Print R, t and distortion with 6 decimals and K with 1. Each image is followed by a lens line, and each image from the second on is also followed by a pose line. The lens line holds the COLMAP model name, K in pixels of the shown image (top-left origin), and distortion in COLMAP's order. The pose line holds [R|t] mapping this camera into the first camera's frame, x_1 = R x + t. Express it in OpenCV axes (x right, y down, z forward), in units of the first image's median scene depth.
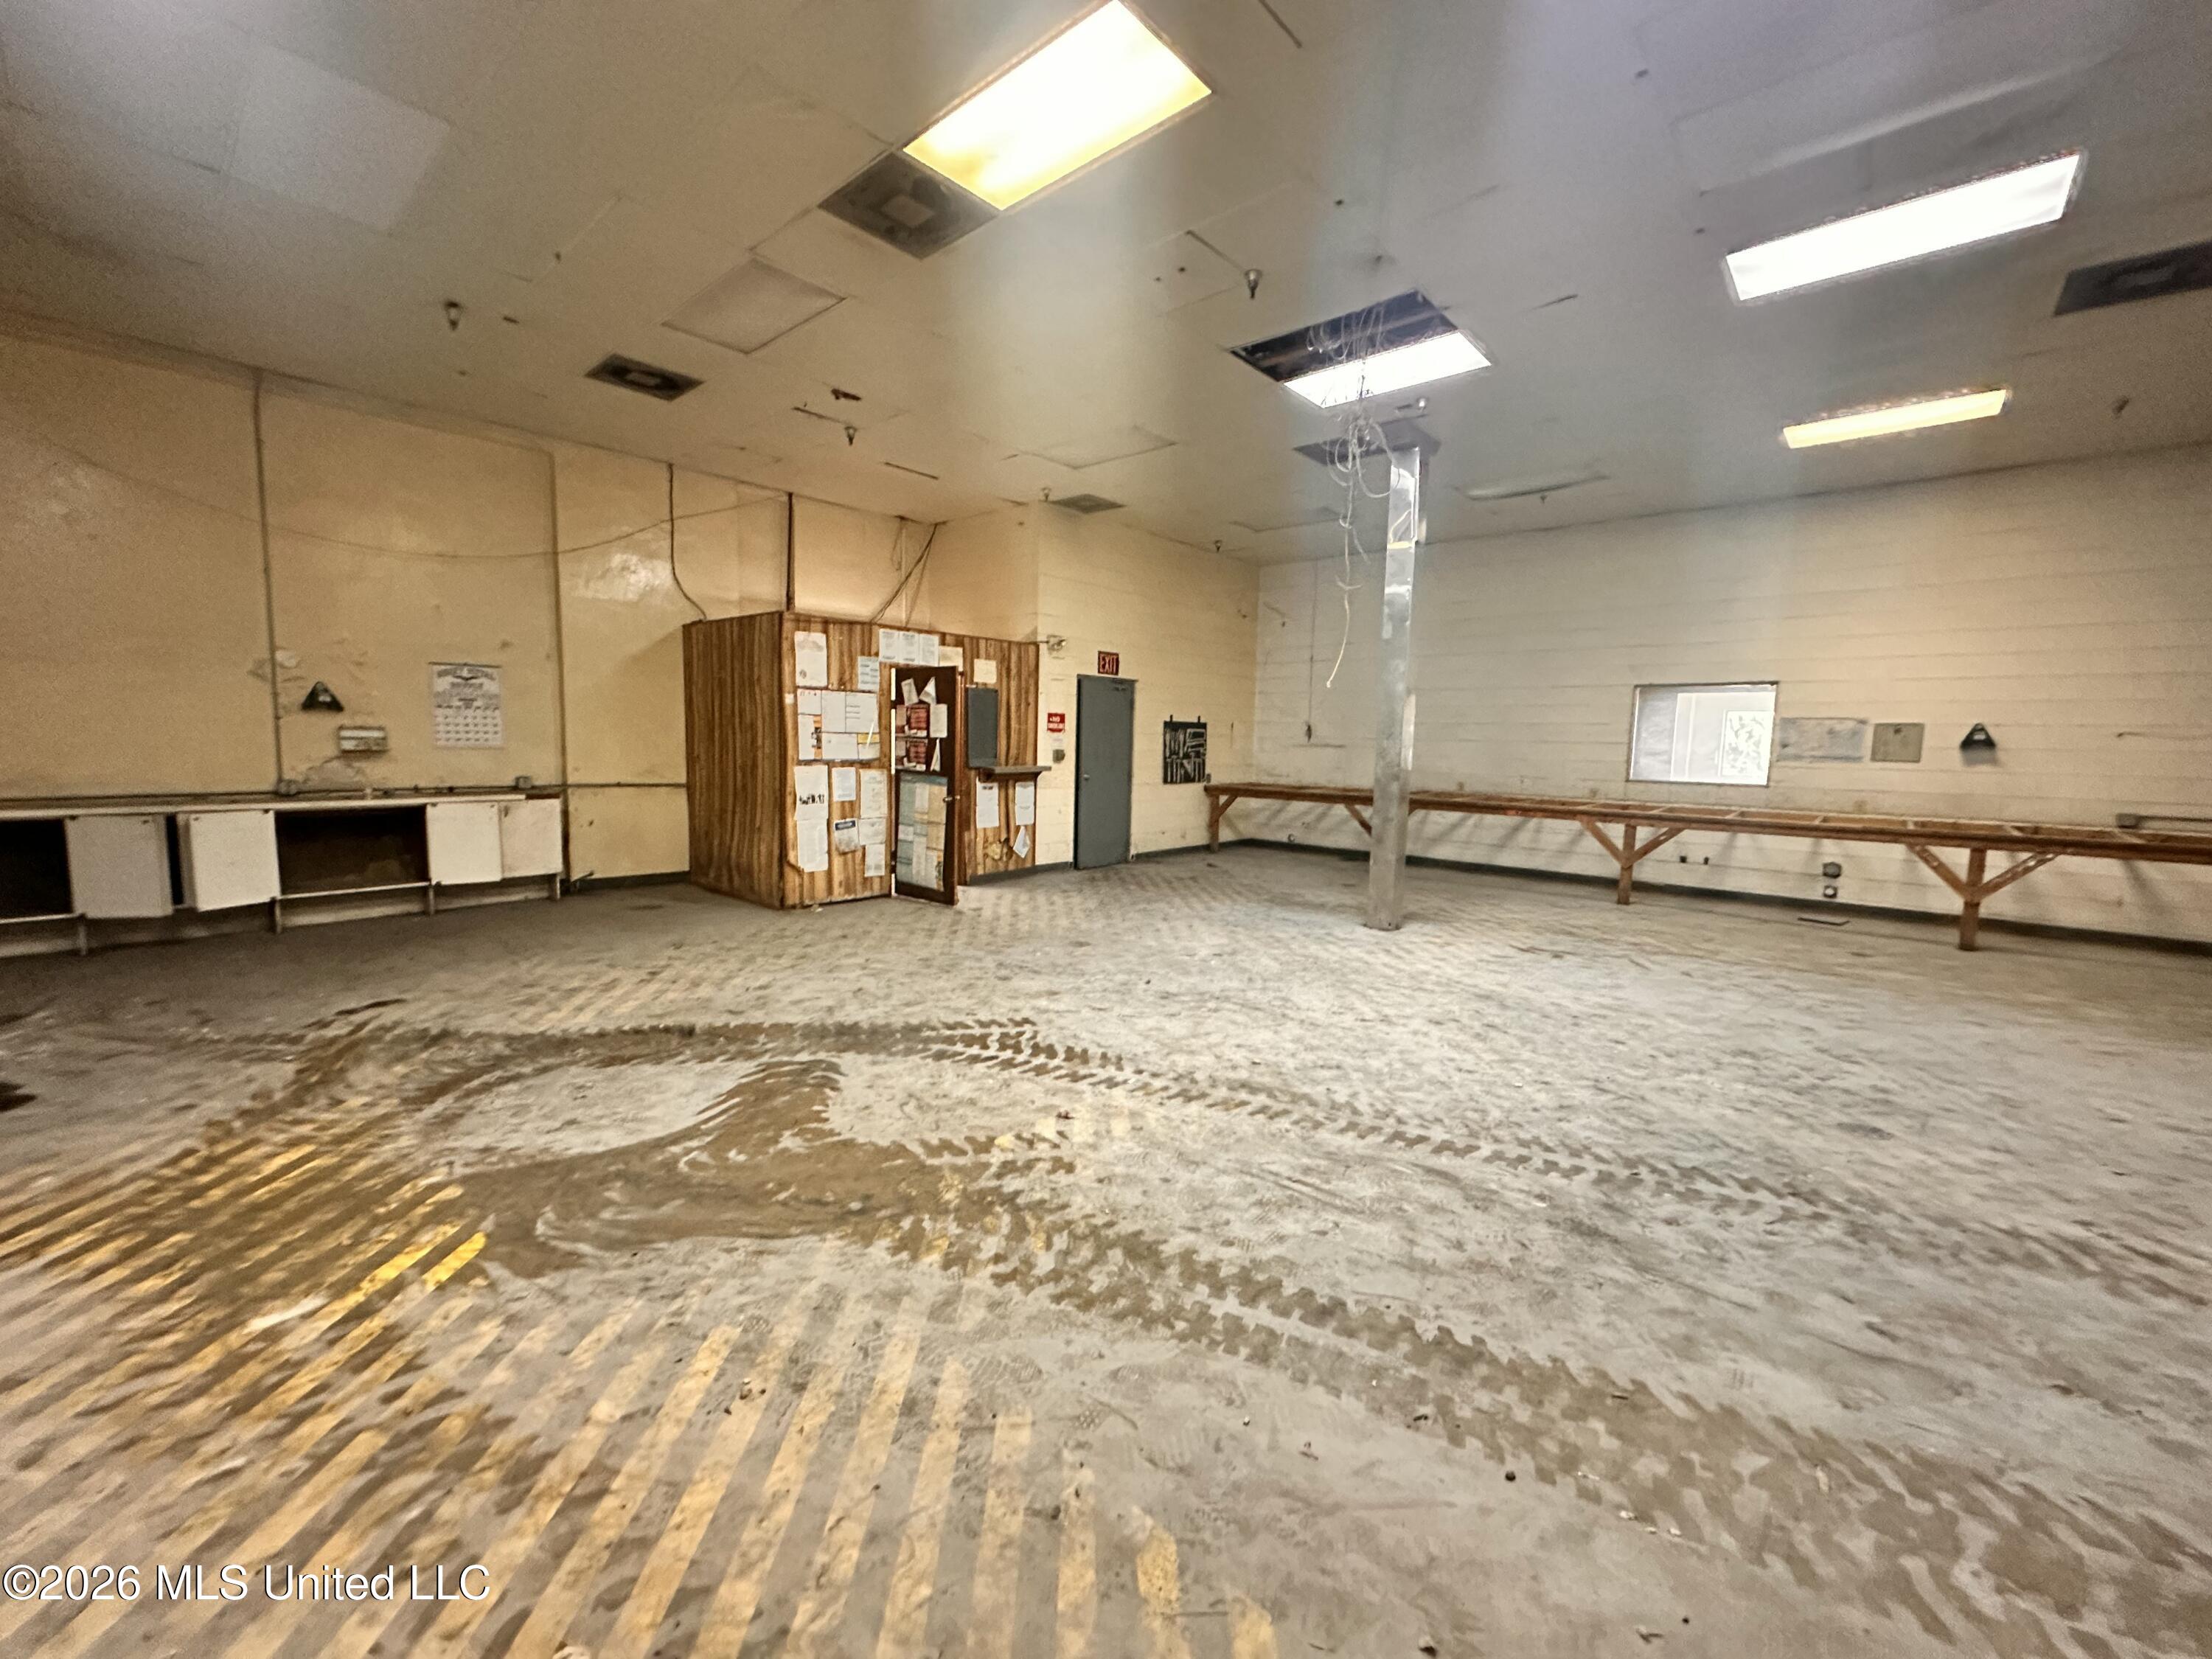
lens RADIAL K [[890.0, 0, 1103.1], [0, 890.0, 820.1], [0, 0, 1]] dist [-0.002026, 0.000202]
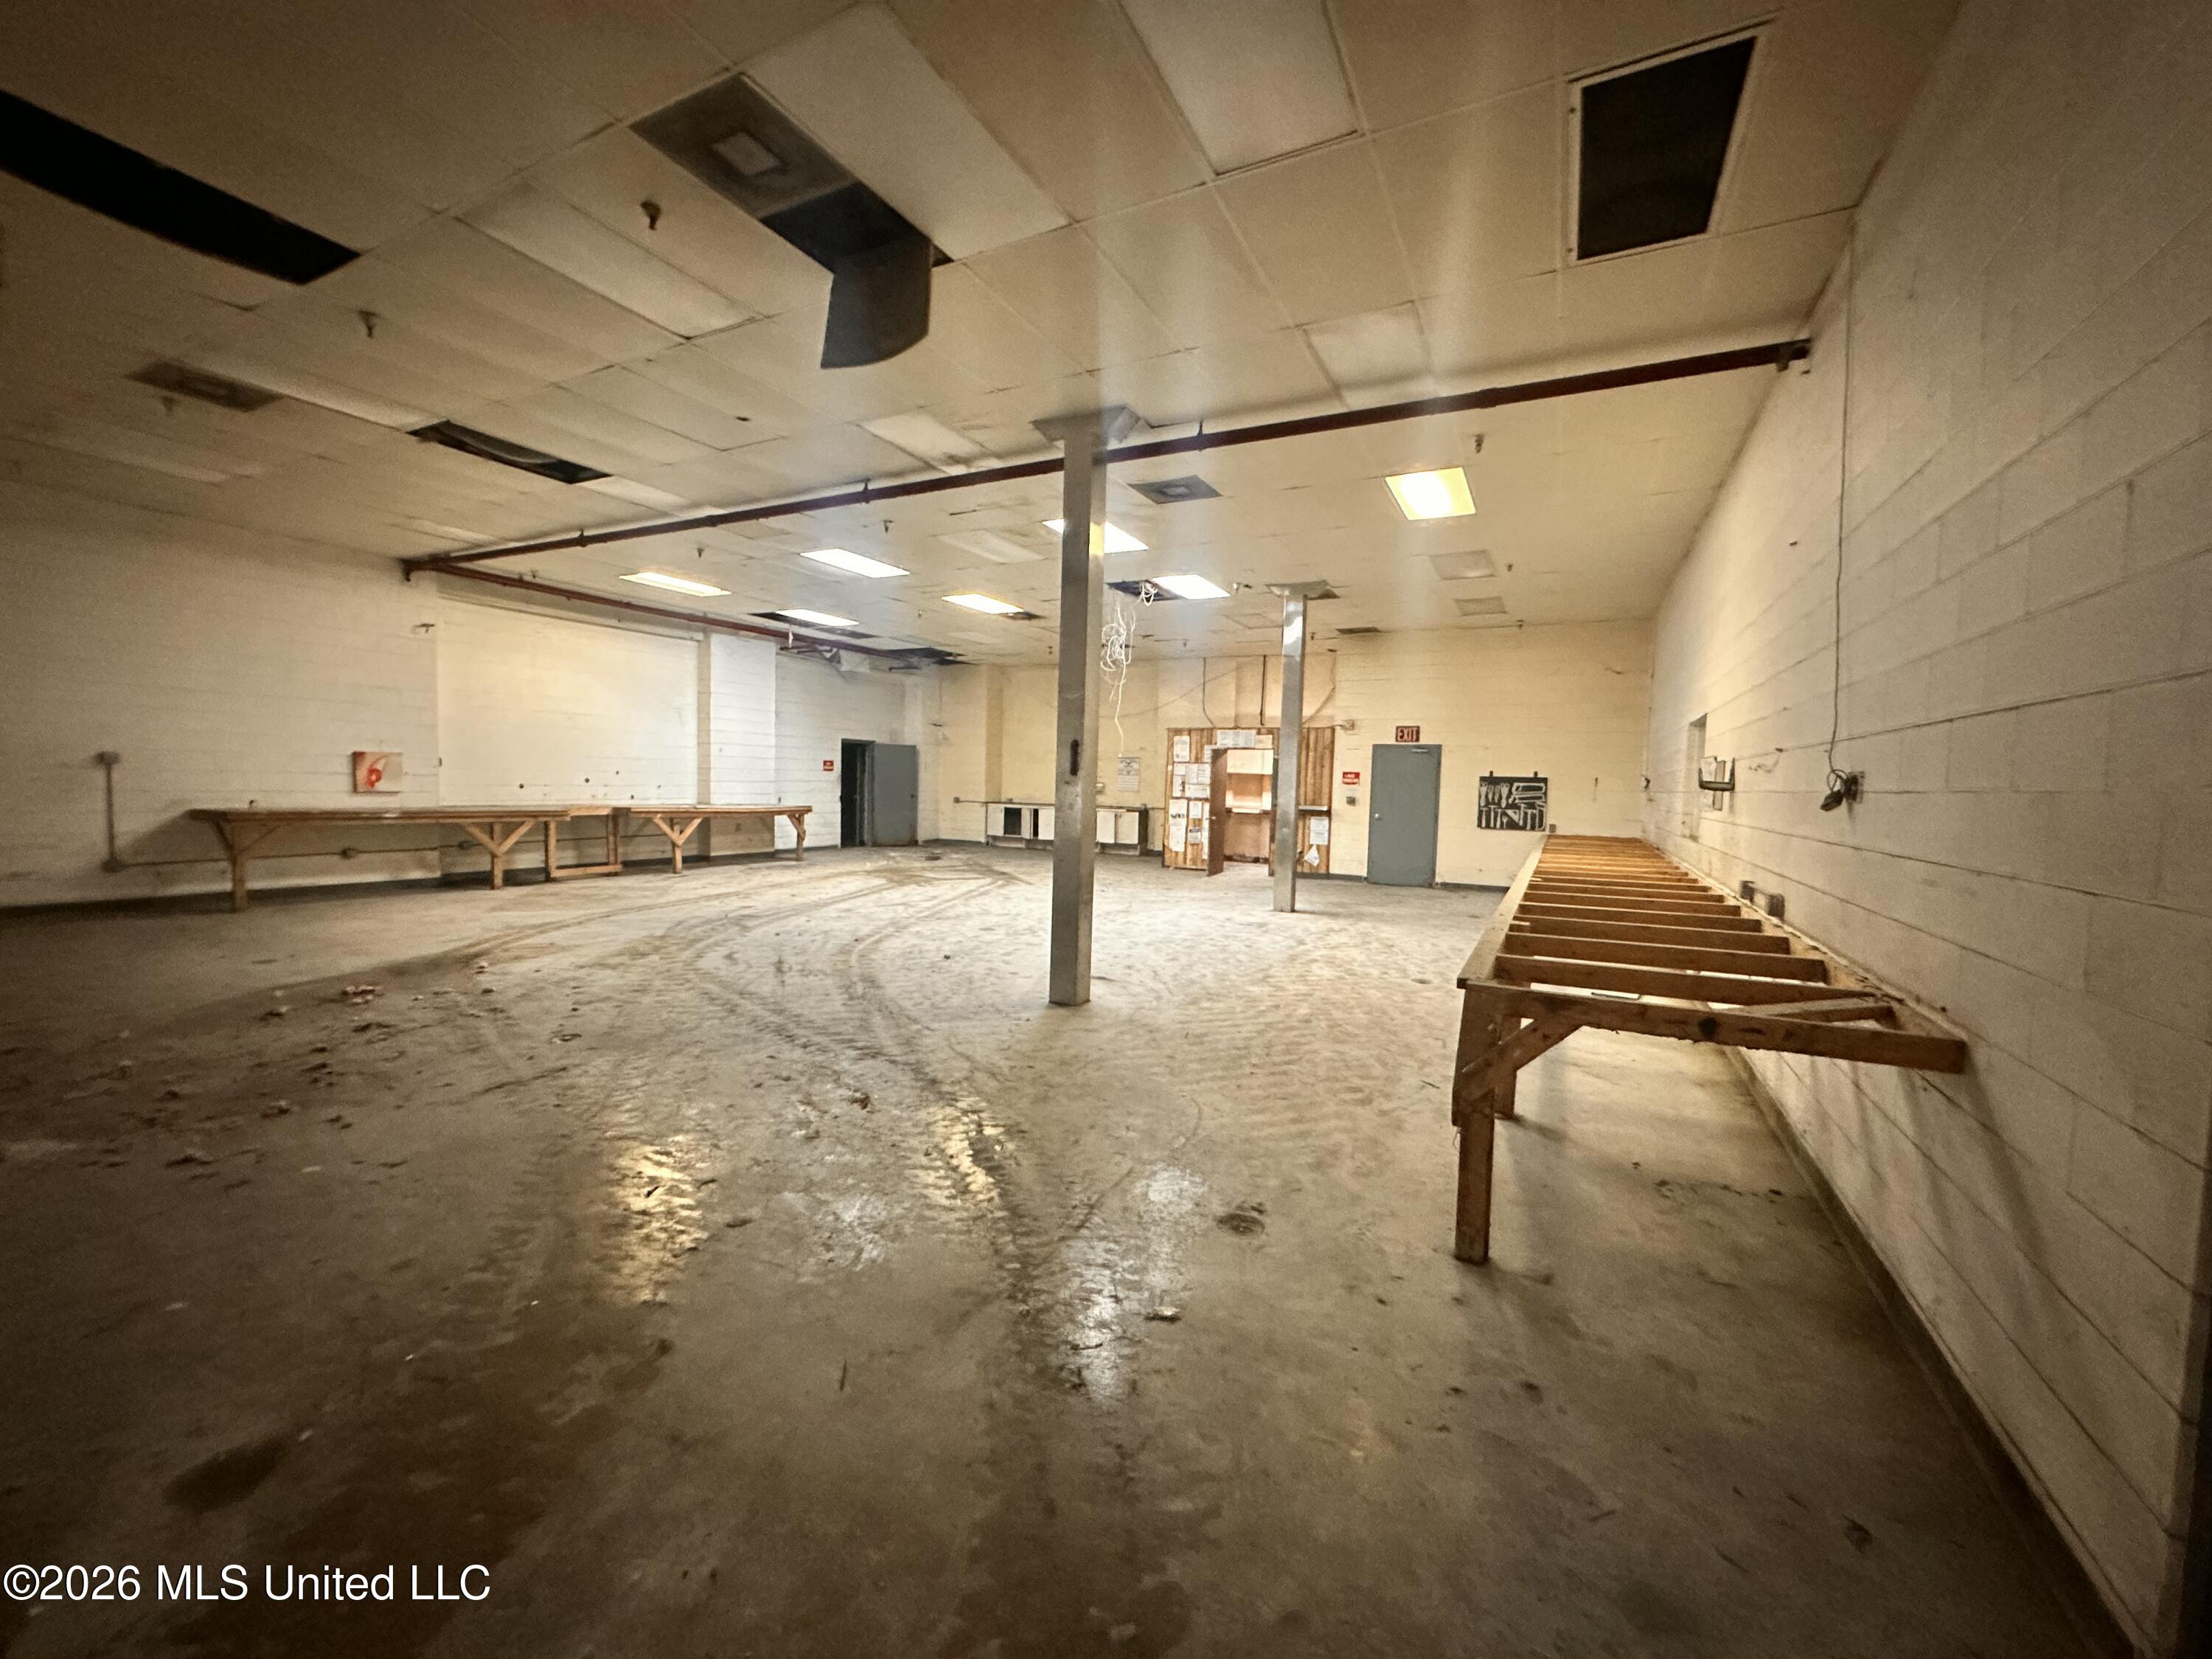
lens RADIAL K [[890.0, 0, 1107.9], [0, 890.0, 828.4], [0, 0, 1]] dist [-0.002026, 0.000202]
pose [[0.260825, 0.037867, -0.964643, 1.793991], [-0.109044, 0.993991, 0.009535, 0.003364], [0.959208, 0.102701, 0.263387, 0.337693]]
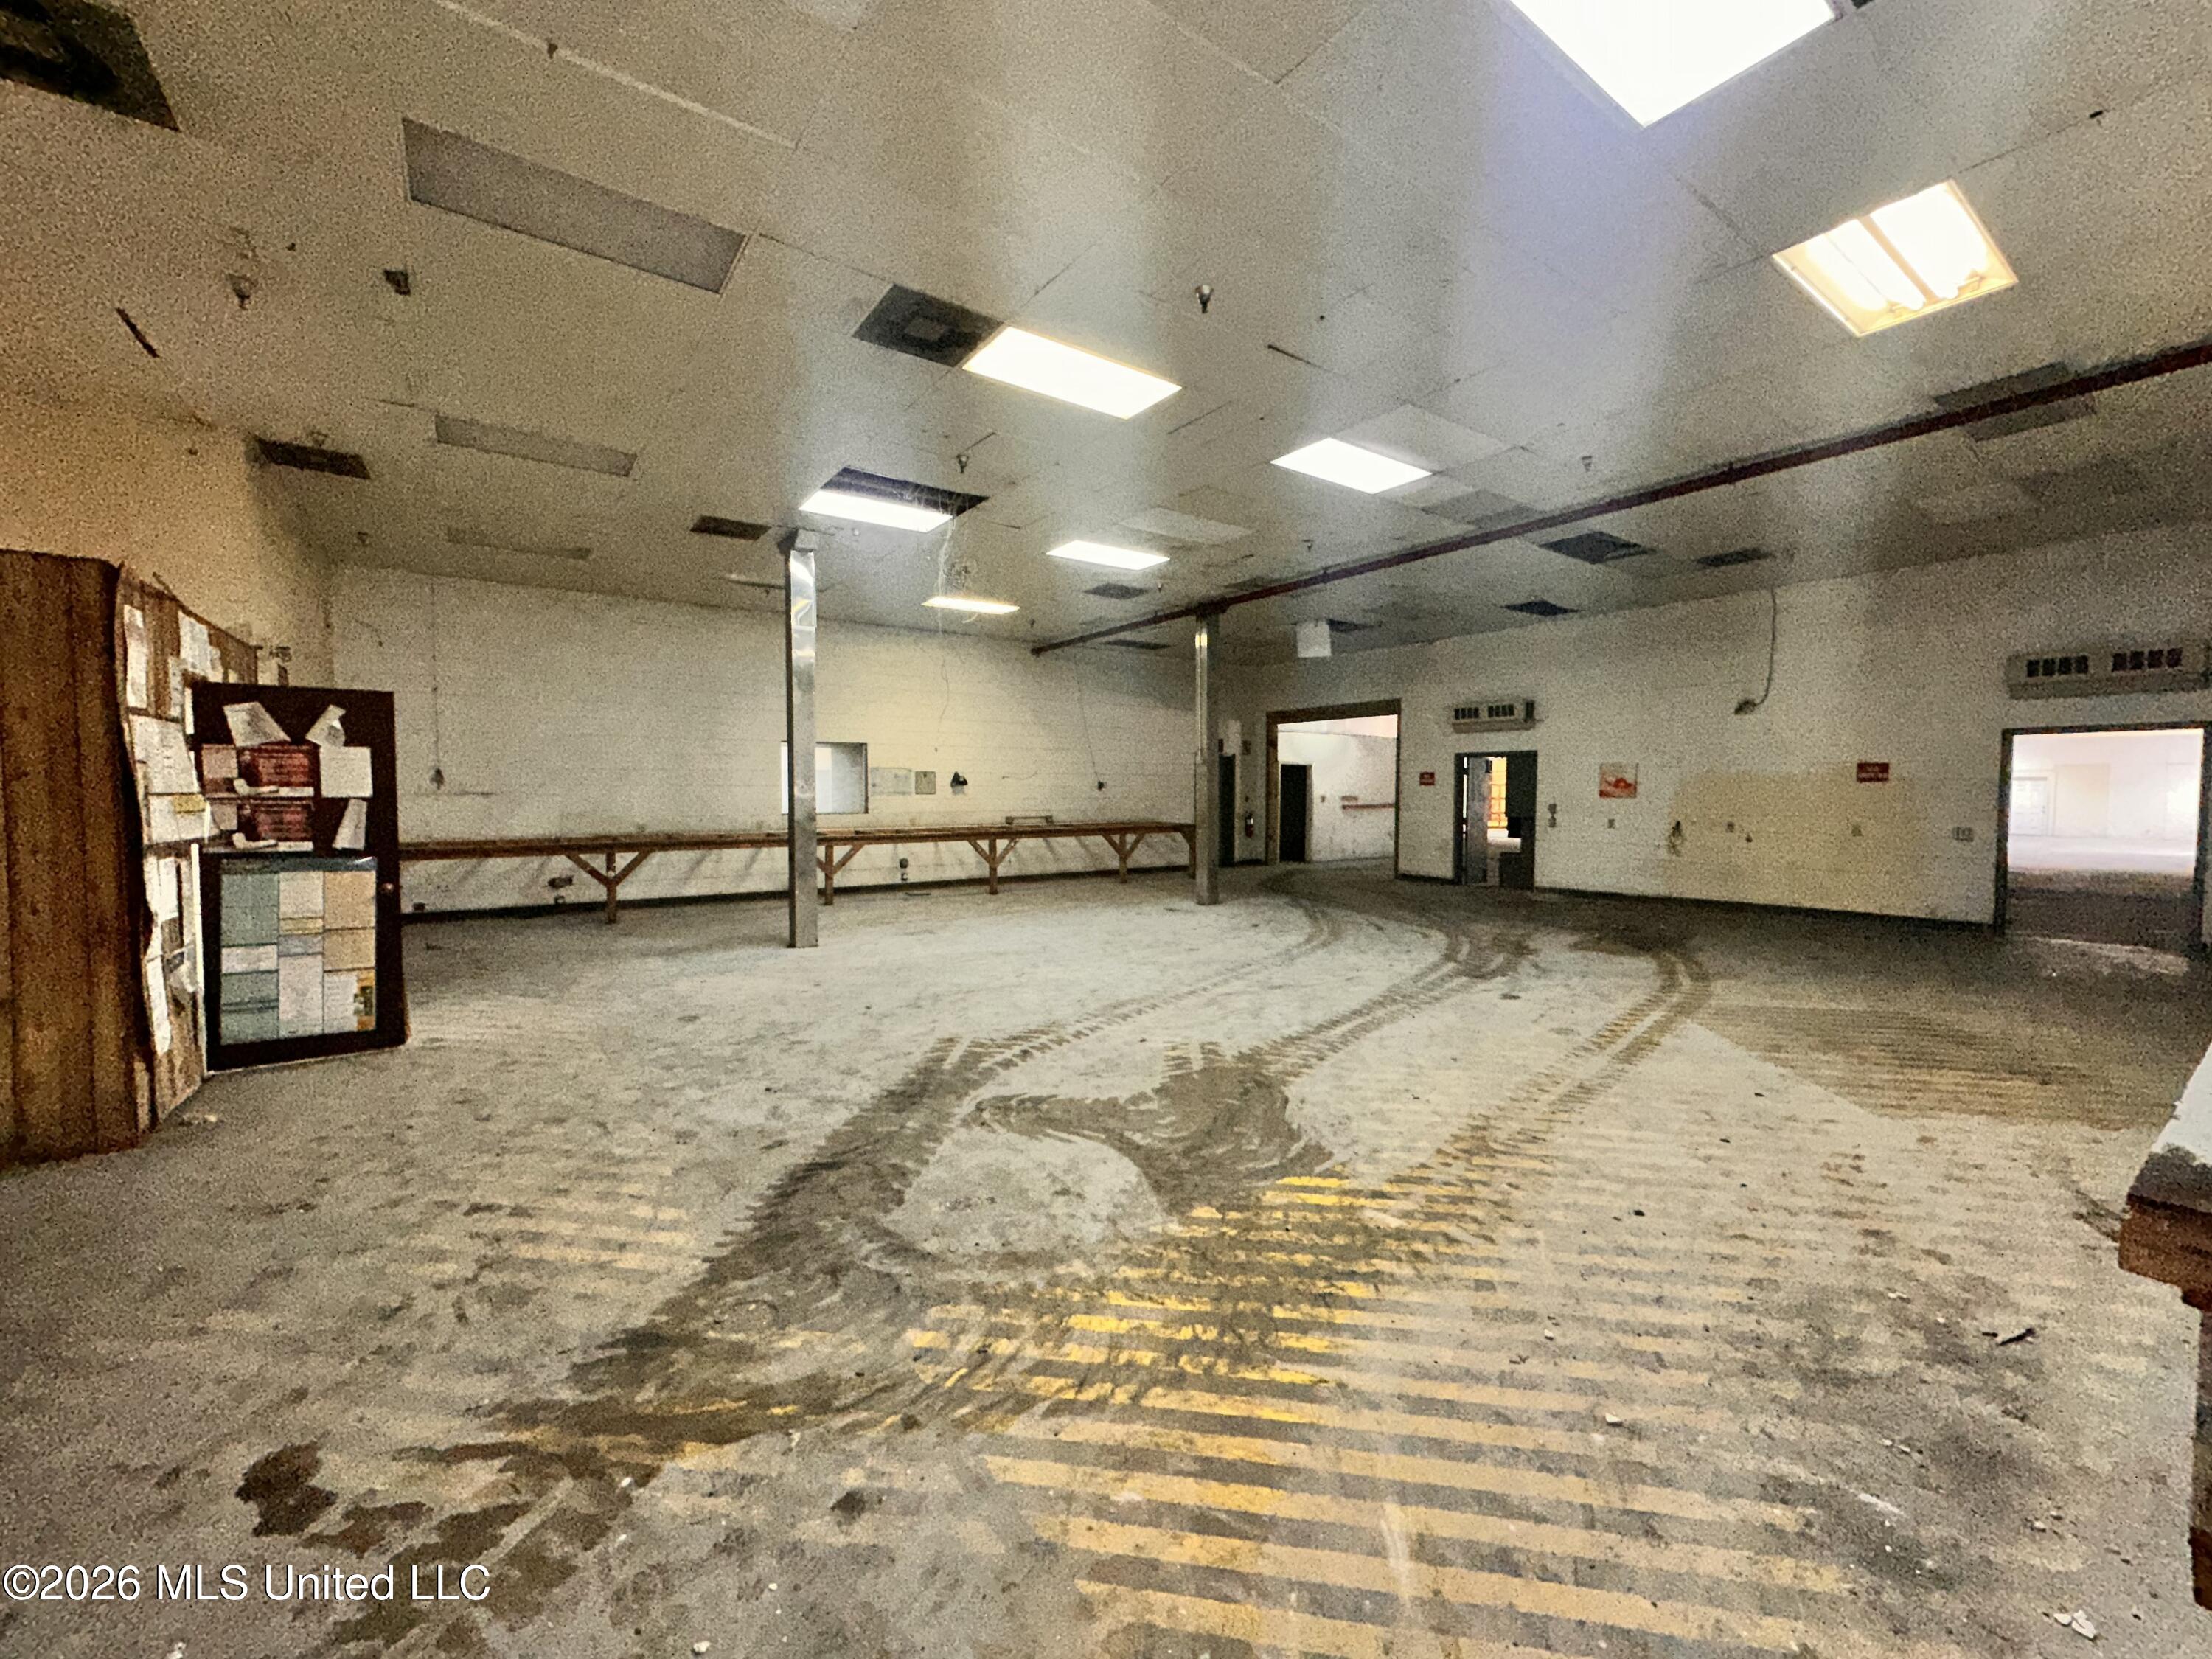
lens RADIAL K [[890.0, 0, 1106.3], [0, 890.0, 830.1], [0, 0, 1]] dist [-0.002026, 0.000202]
pose [[0.210856, -0.067227, 0.975203, -0.783435], [0.090548, 0.994686, 0.048992, -0.056228], [-0.973314, 0.077973, 0.215823, 0.357991]]
